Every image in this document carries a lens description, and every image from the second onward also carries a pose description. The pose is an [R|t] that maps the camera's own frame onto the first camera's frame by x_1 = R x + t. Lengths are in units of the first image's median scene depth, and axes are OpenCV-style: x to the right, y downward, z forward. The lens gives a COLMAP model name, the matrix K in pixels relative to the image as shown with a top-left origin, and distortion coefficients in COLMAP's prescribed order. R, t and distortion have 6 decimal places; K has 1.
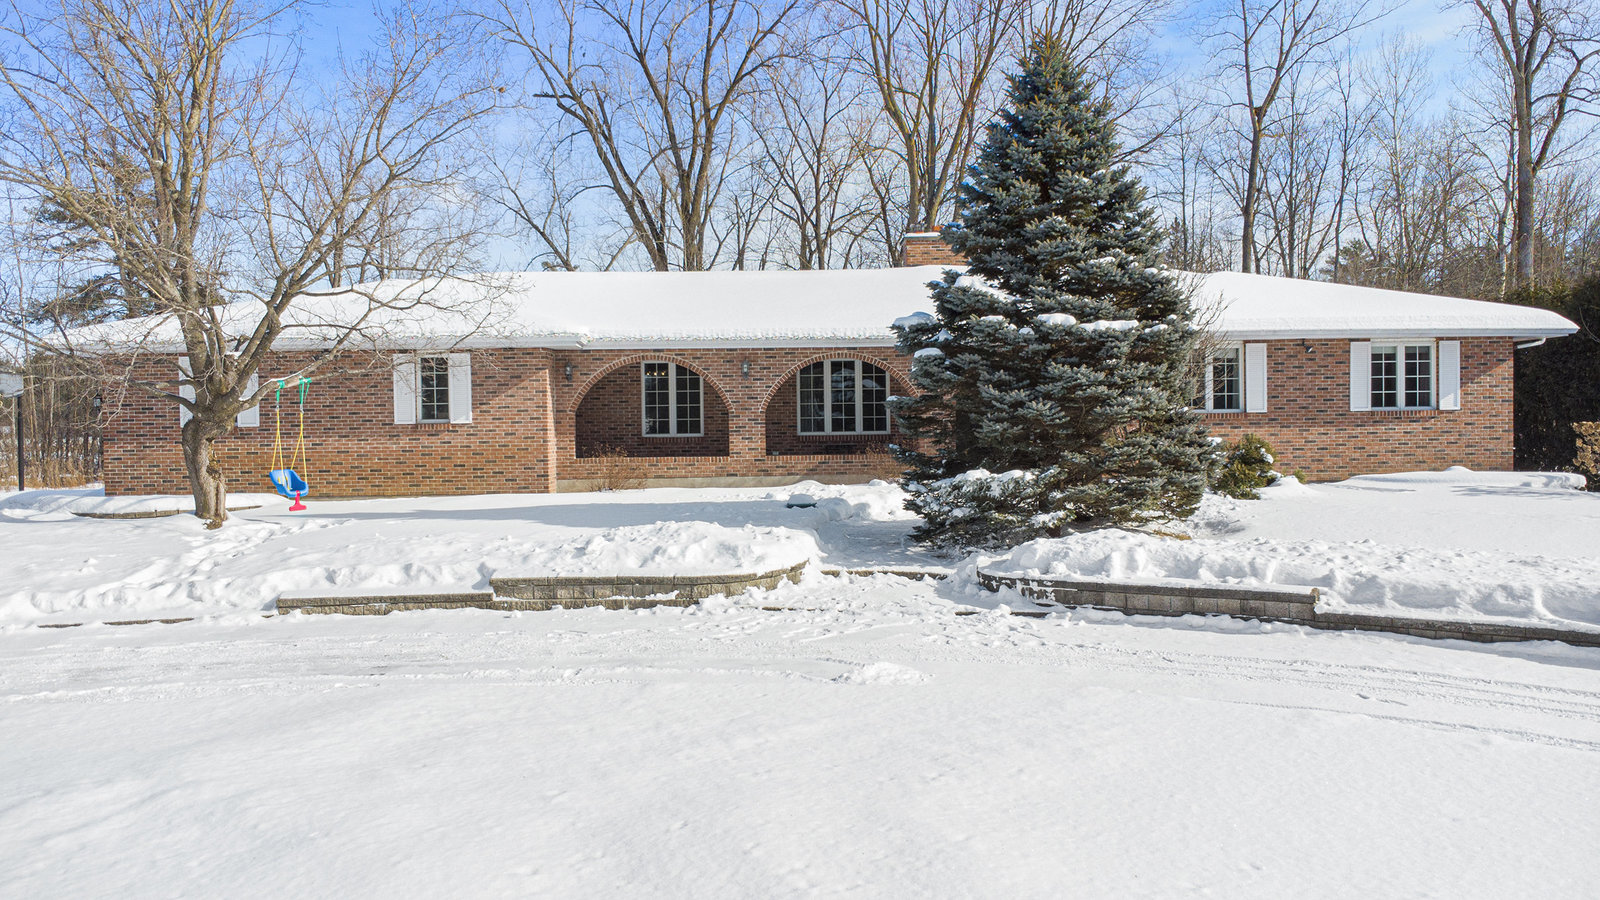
lens RADIAL K [[1154.0, 0, 799.5], [0, 1154.0, 444.2], [0, 0, 1]] dist [0.025488, -0.027661]
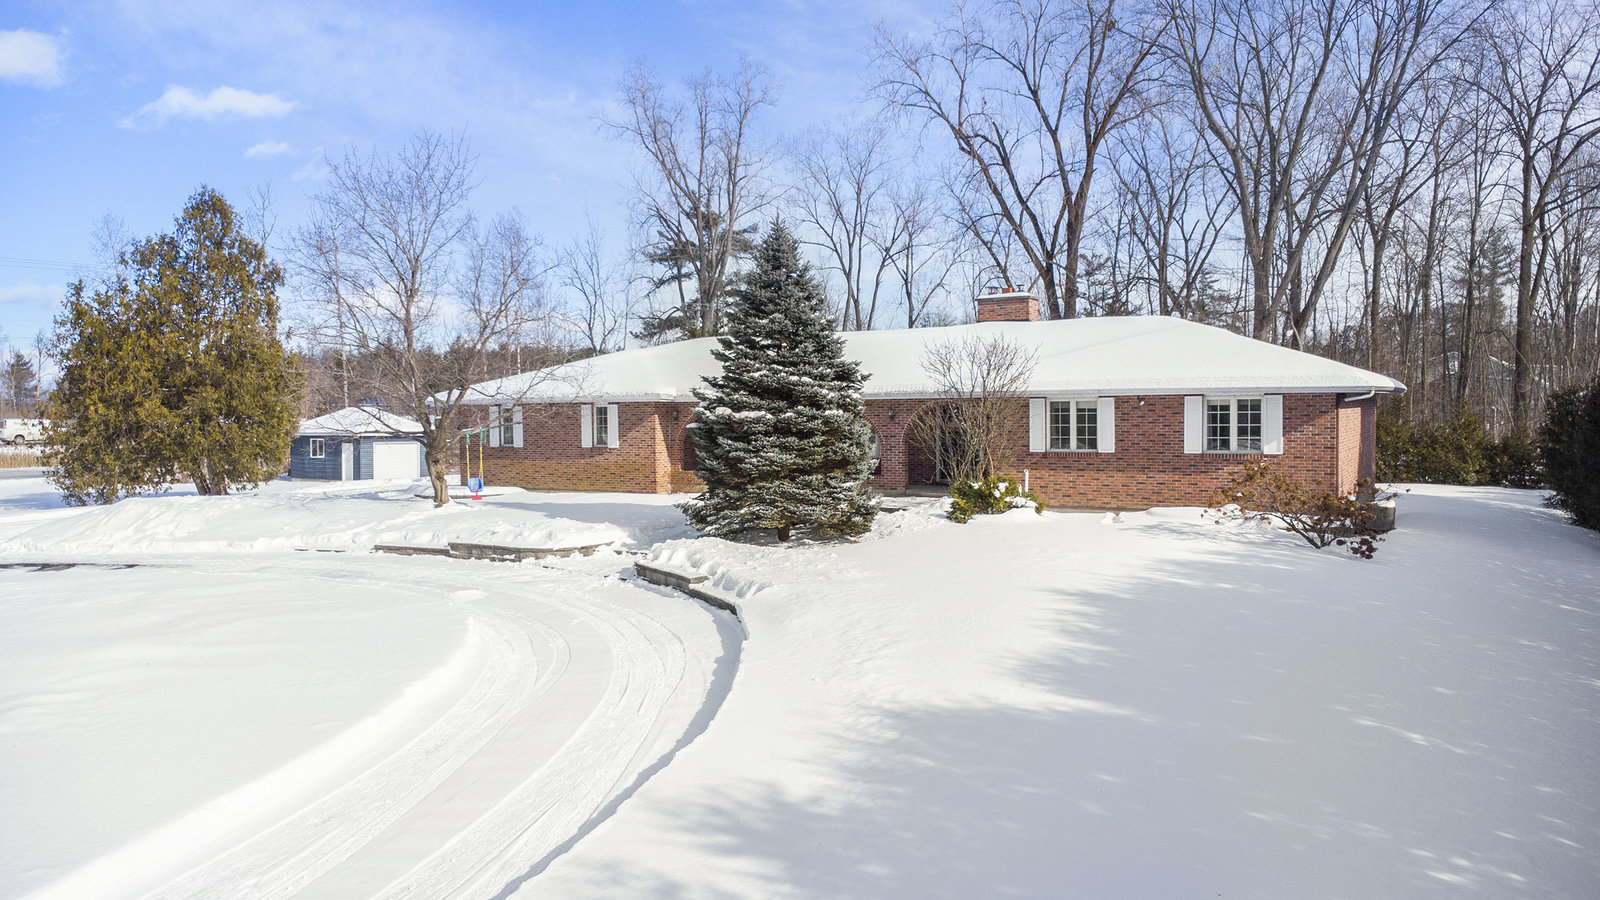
lens RADIAL K [[1154.0, 0, 792.9], [0, 1154.0, 448.8], [0, 0, 1]] dist [0.025488, -0.027661]
pose [[0.847397, 0.022327, -0.530489, 0.781196], [-0.007590, 0.999523, 0.029942, -0.067441], [0.530905, -0.021346, 0.847163, -0.240559]]
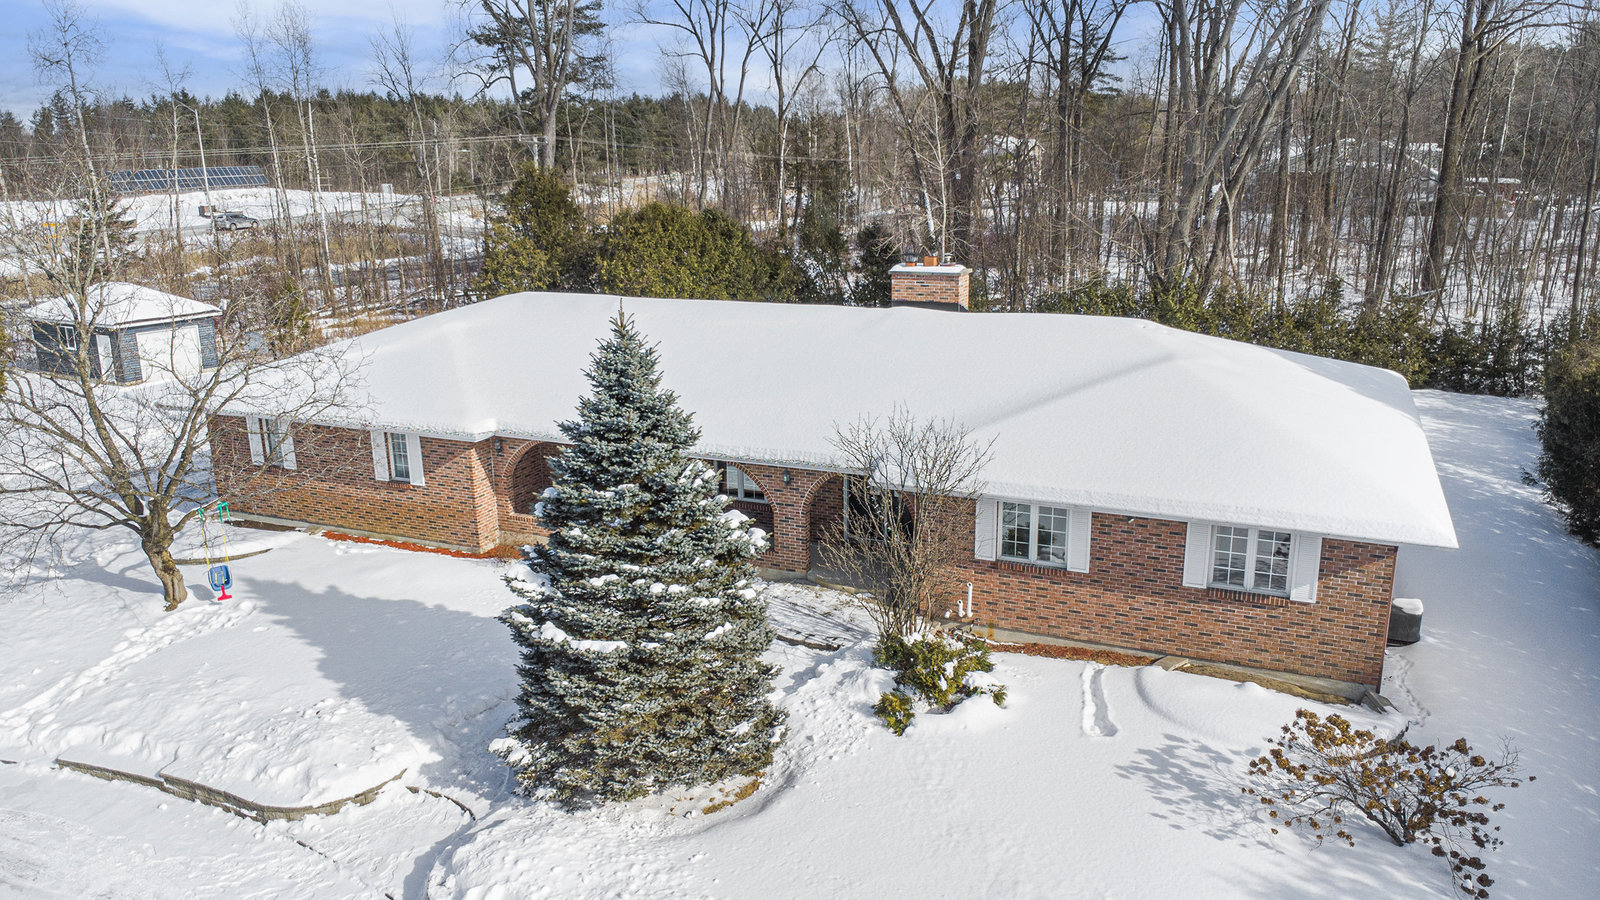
lens RADIAL K [[1154.0, 0, 798.5], [0, 1154.0, 458.1], [0, 0, 1]] dist [0.025488, -0.027661]
pose [[0.905766, 0.112290, -0.408631, 0.570944], [-0.001725, 0.965225, 0.261414, -0.366984], [0.423775, -0.236075, 0.874462, 0.105484]]
